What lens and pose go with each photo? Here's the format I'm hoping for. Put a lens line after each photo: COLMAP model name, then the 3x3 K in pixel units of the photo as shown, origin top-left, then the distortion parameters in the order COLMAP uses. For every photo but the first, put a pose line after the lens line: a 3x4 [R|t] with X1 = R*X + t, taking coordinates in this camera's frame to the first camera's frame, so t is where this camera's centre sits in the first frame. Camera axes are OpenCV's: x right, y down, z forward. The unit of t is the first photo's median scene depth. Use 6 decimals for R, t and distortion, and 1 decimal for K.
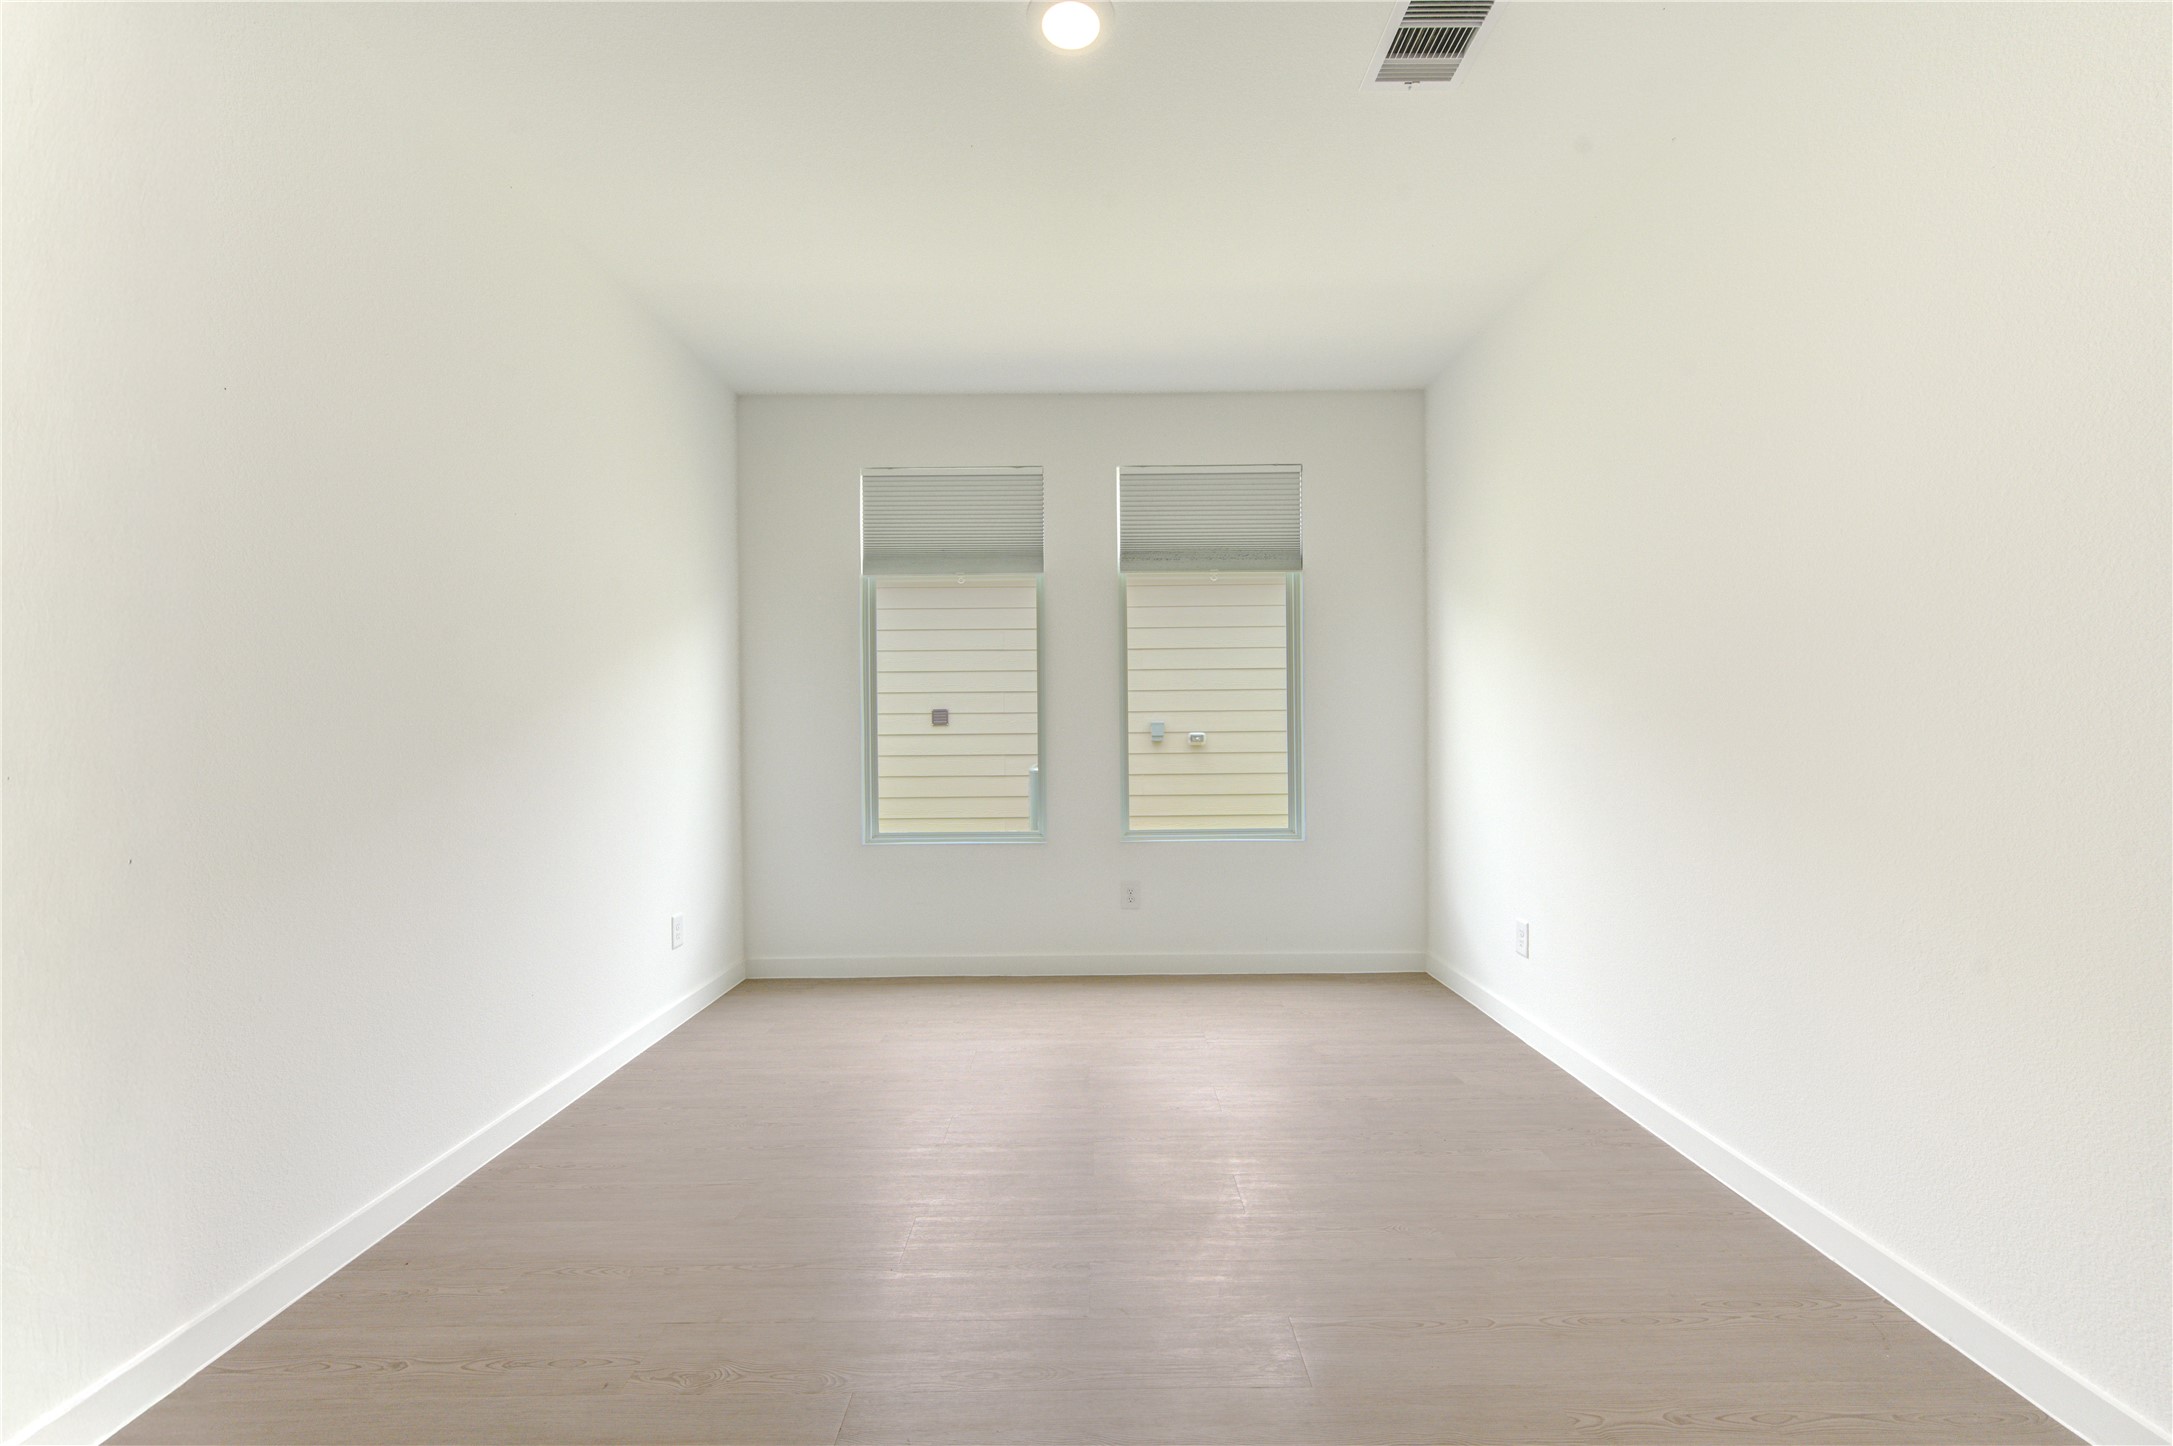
lens RADIAL K [[847.1, 0, 1092.5], [0, 847.1, 733.8], [0, 0, 1]] dist [0.003575, 0.000643]
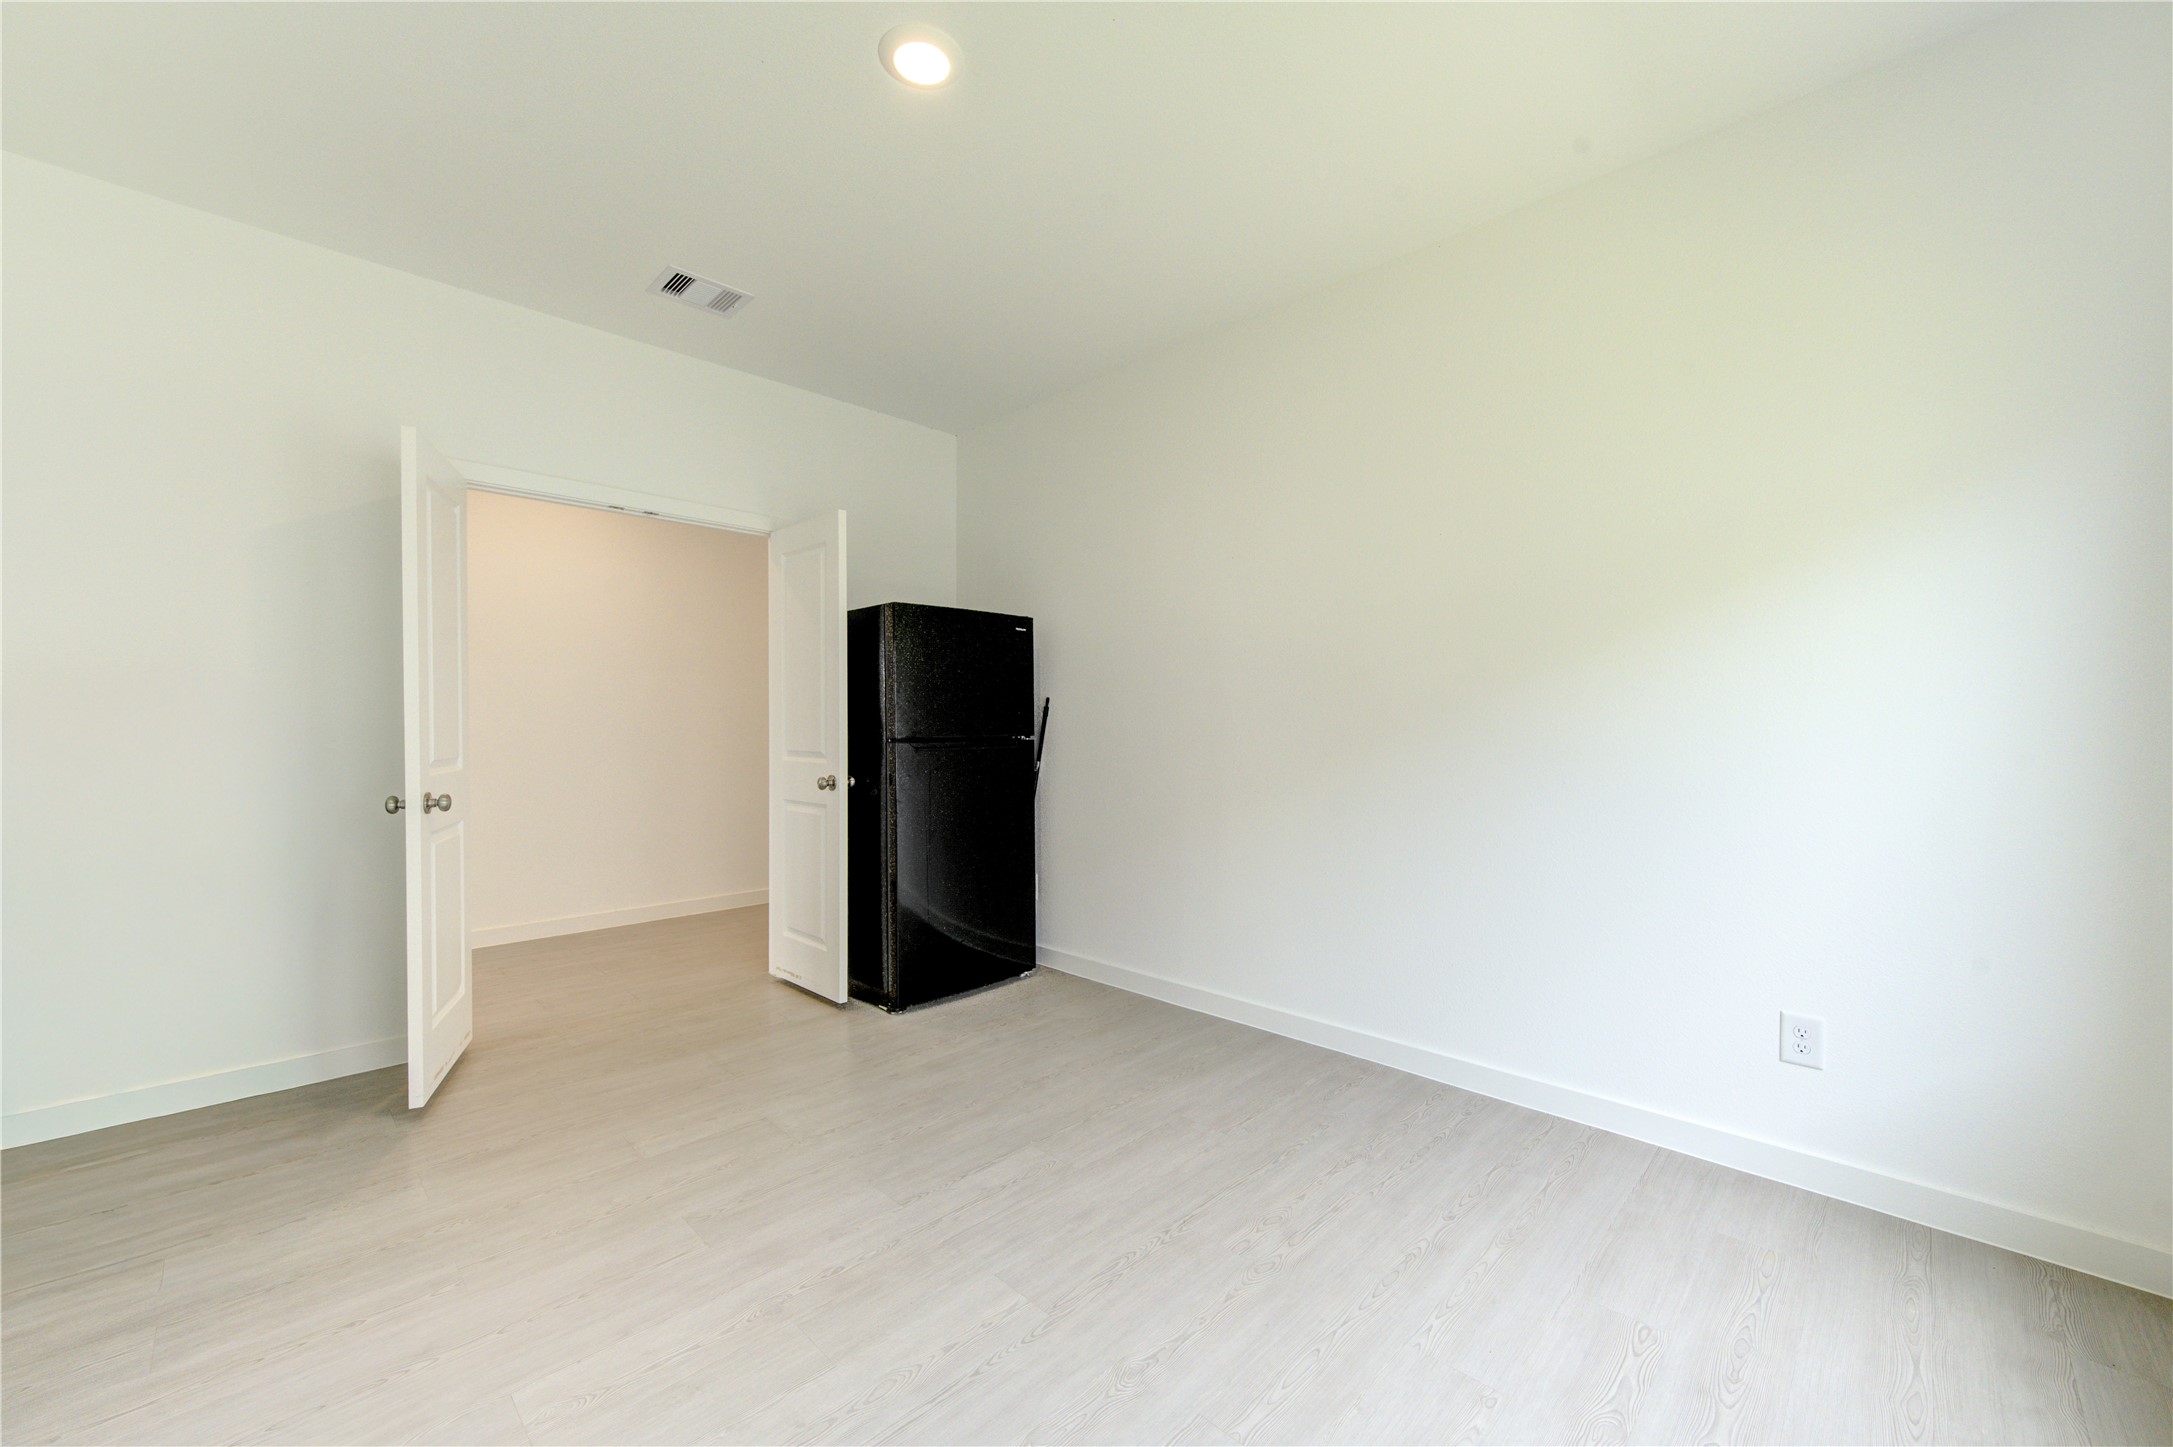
lens RADIAL K [[847.1, 0, 1092.5], [0, 847.1, 734.3], [0, 0, 1]] dist [0.003575, 0.000643]
pose [[-0.705989, 0.010795, -0.708141, 0.444407], [-0.000849, 0.999870, 0.016088, -0.002631], [0.708222, 0.011959, -0.705888, 1.473262]]
